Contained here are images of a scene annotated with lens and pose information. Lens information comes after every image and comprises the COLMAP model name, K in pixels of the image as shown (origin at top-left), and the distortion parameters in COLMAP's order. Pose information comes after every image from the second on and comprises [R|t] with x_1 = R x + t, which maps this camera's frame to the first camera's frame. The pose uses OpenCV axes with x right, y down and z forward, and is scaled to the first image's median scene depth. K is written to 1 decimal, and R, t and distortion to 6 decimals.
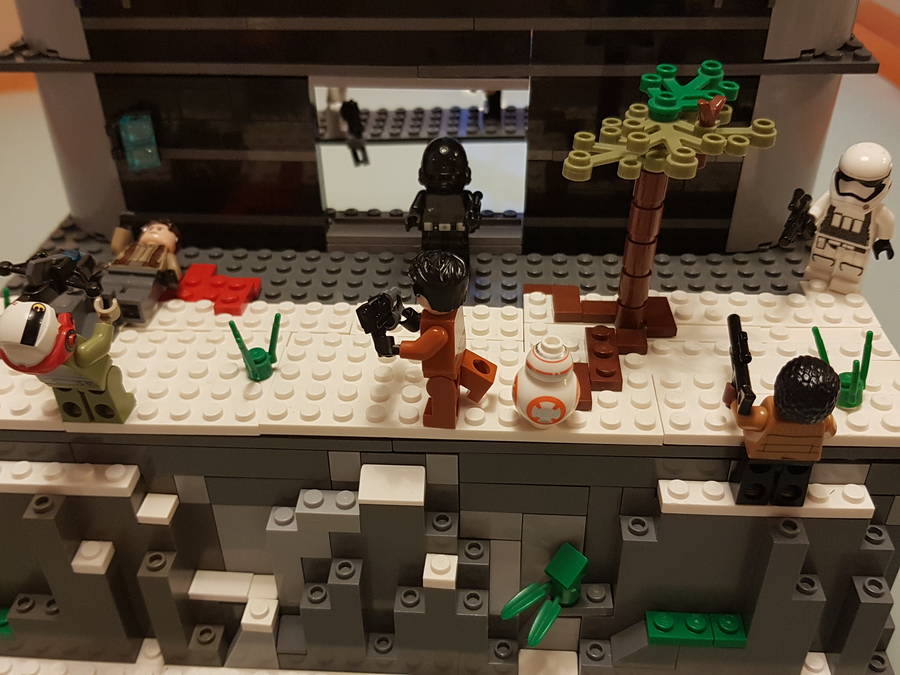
lens RADIAL K [[942.7, 0, 447.8], [0, 942.7, 340.9], [0, 0, 1]] dist [0.009392, 0.000000]
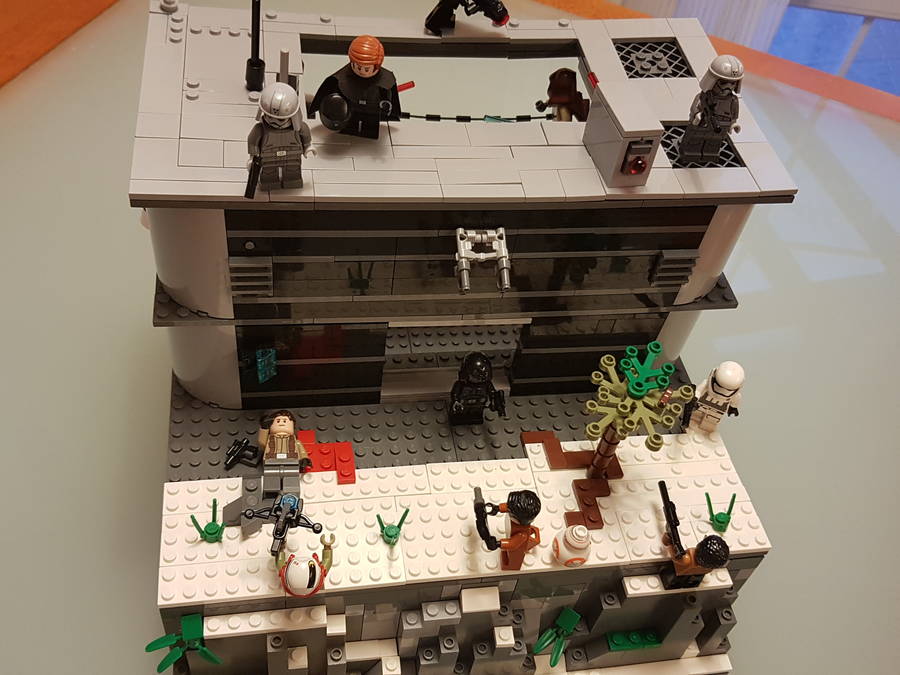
lens RADIAL K [[942.7, 0, 450.9], [0, 942.7, 334.5], [0, 0, 1]] dist [0.009392, 0.000000]
pose [[0.966569, -0.075546, 0.245026, -0.498506], [0.014269, 0.969978, 0.242773, -0.740504], [-0.256010, -0.231161, 0.938629, -0.498874]]
